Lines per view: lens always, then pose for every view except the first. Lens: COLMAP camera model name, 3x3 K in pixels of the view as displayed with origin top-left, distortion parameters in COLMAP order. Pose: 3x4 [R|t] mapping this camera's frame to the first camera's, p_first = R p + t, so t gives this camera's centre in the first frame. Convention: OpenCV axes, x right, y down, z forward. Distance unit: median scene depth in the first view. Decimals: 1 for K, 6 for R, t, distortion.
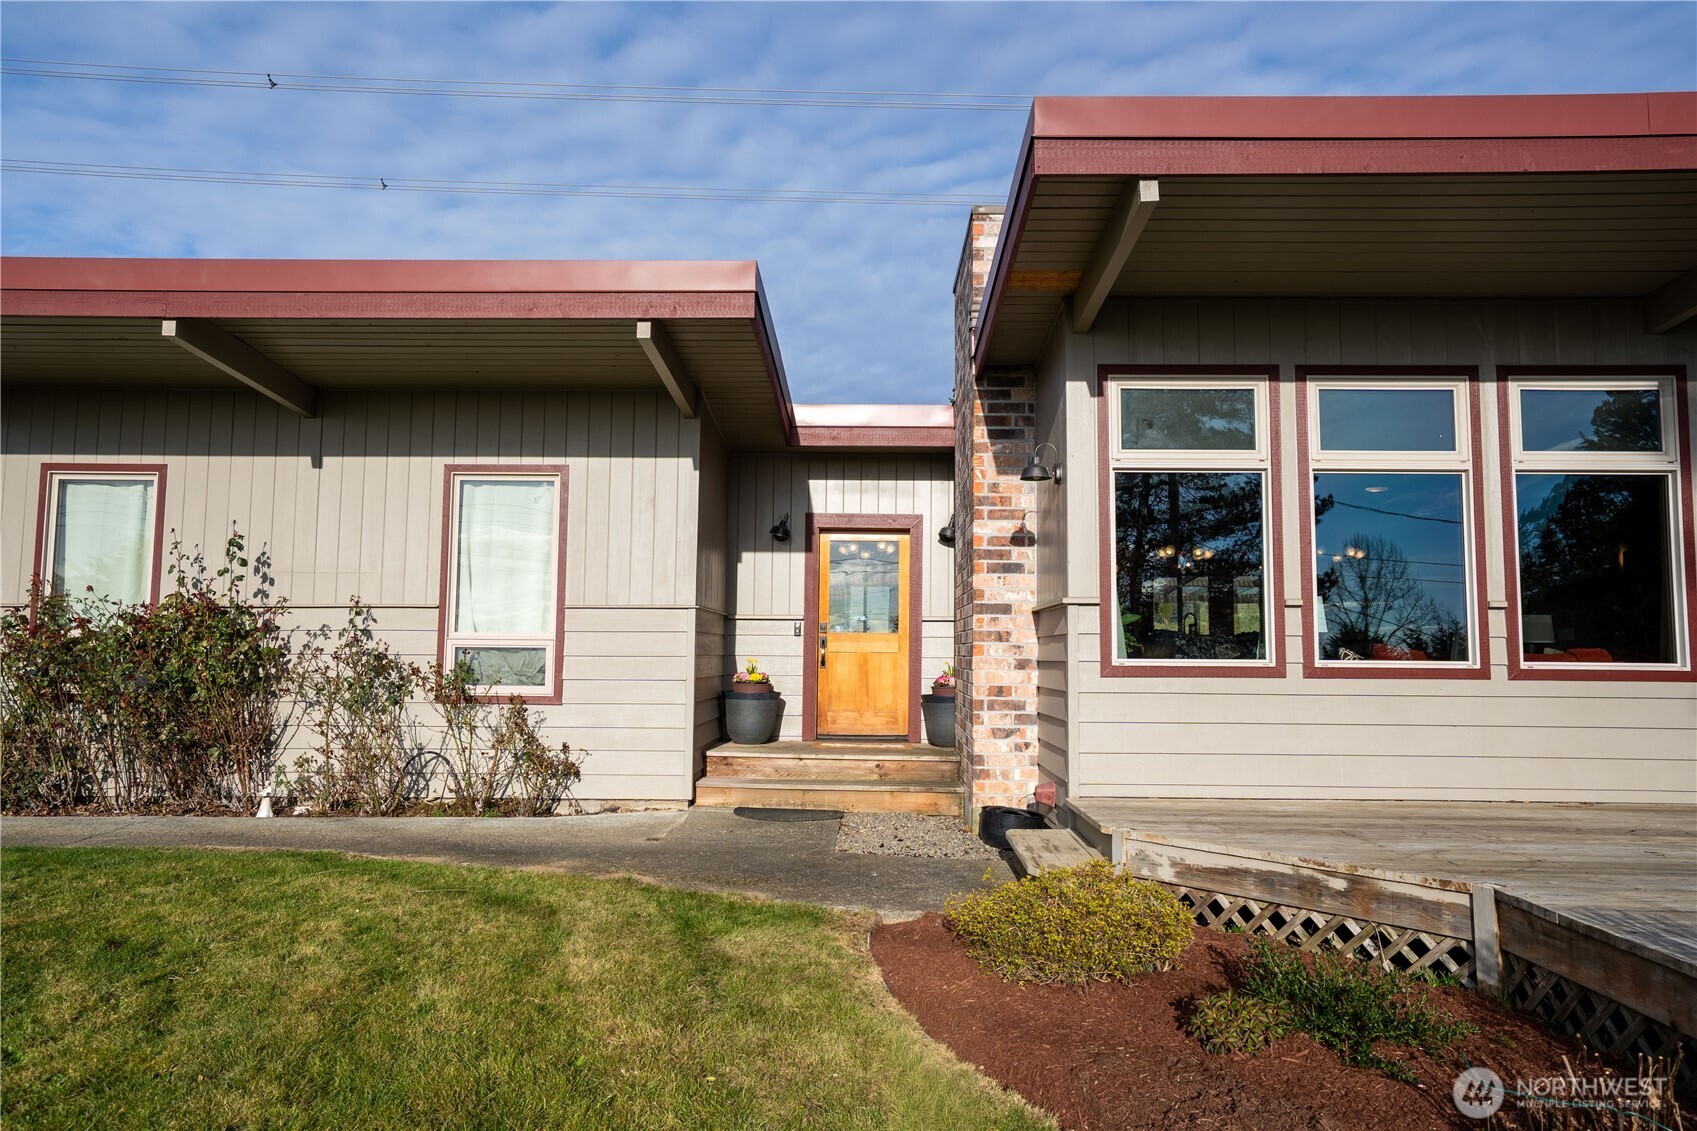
lens RADIAL K [[1115.2, 0, 848.5], [0, 1115.2, 565.5], [0, 0, 1]] dist [0.002829, 0.004073]
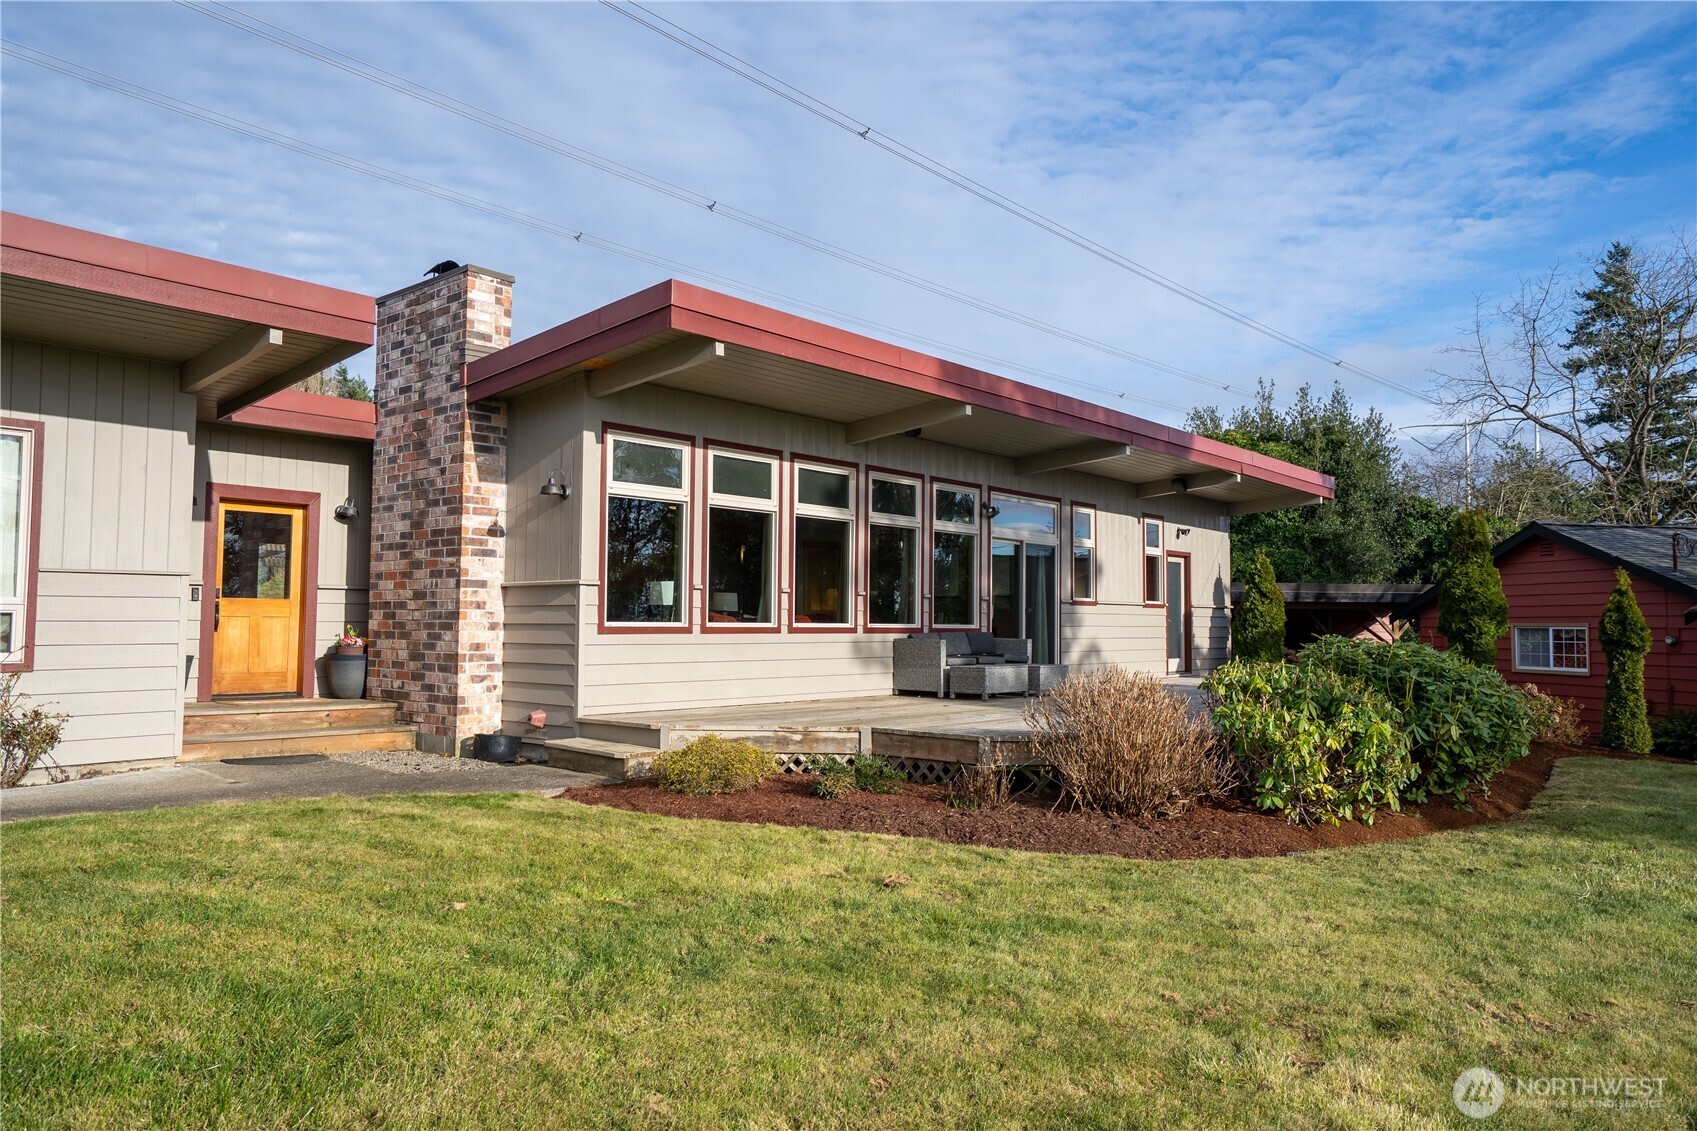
lens RADIAL K [[1263.0, 0, 848.5], [0, 1263.0, 565.5], [0, 0, 1]] dist [0.045954, 0.000069]
pose [[0.627118, 0.033249, 0.778214, -0.748310], [-0.063009, 0.997980, 0.008137, -0.021886], [-0.776371, -0.054137, 0.627946, -0.264123]]
